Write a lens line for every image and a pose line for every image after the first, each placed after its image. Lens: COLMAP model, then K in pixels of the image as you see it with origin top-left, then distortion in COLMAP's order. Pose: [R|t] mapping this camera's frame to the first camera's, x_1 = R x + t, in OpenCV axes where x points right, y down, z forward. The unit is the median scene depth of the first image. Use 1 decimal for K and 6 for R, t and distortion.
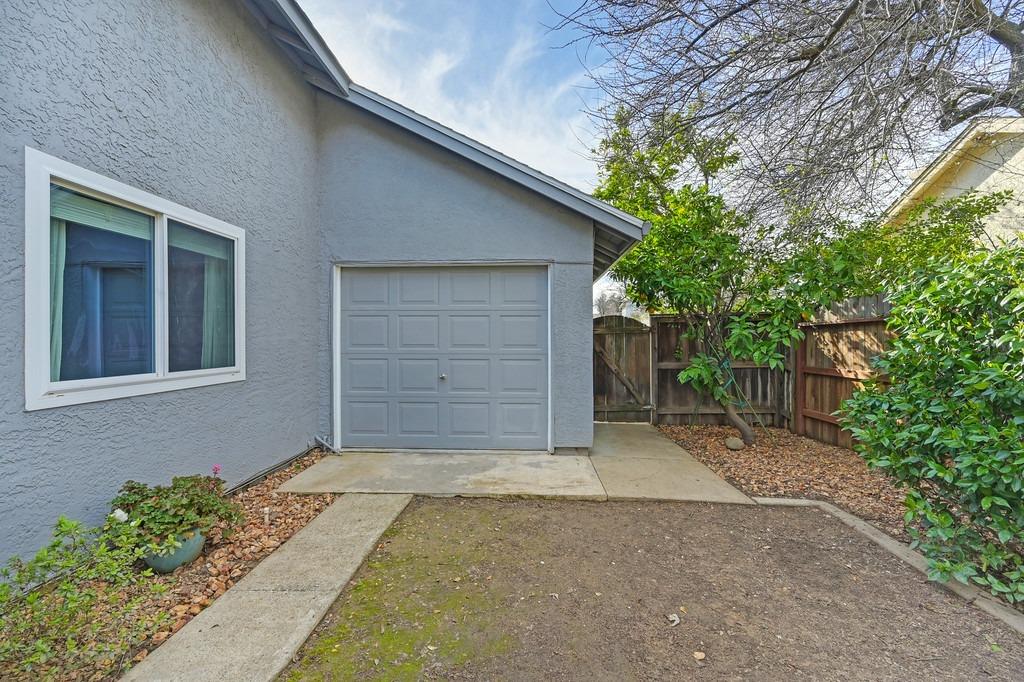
lens RADIAL K [[441.4, 0, 508.2], [0, 441.4, 336.2], [0, 0, 1]] dist [-0.000675, -0.000019]
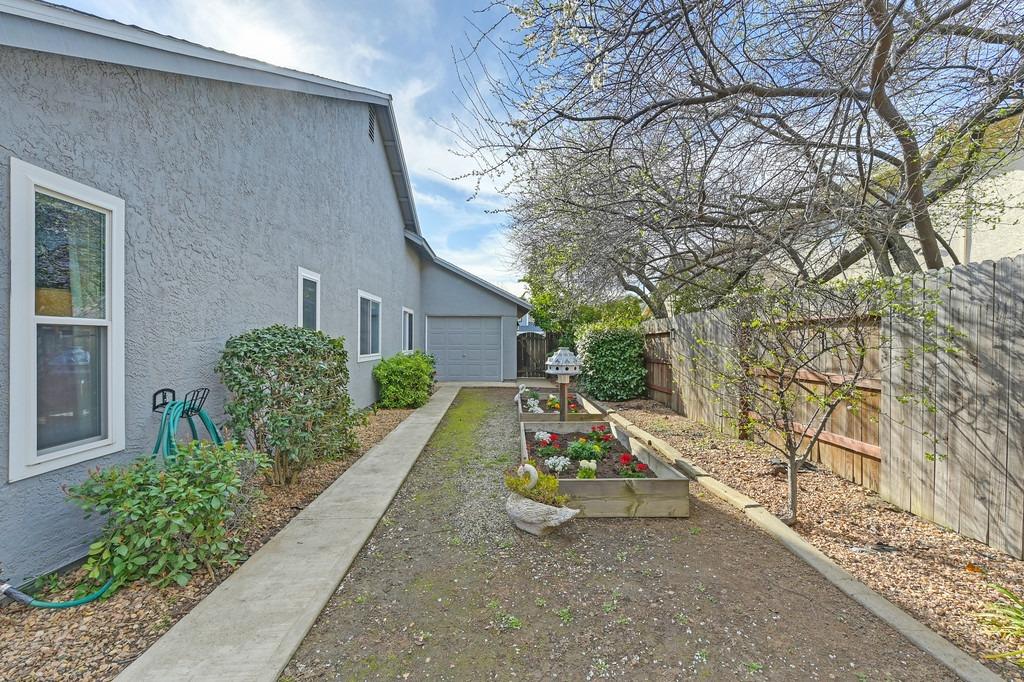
lens RADIAL K [[437.0, 0, 518.0], [0, 437.0, 342.8], [0, 0, 1]] dist [0.000487, -0.000104]
pose [[0.996156, -0.001210, 0.087592, -0.050887], [0.000785, 0.999988, 0.004885, -0.000144], [-0.087597, -0.004798, 0.996144, -1.801169]]
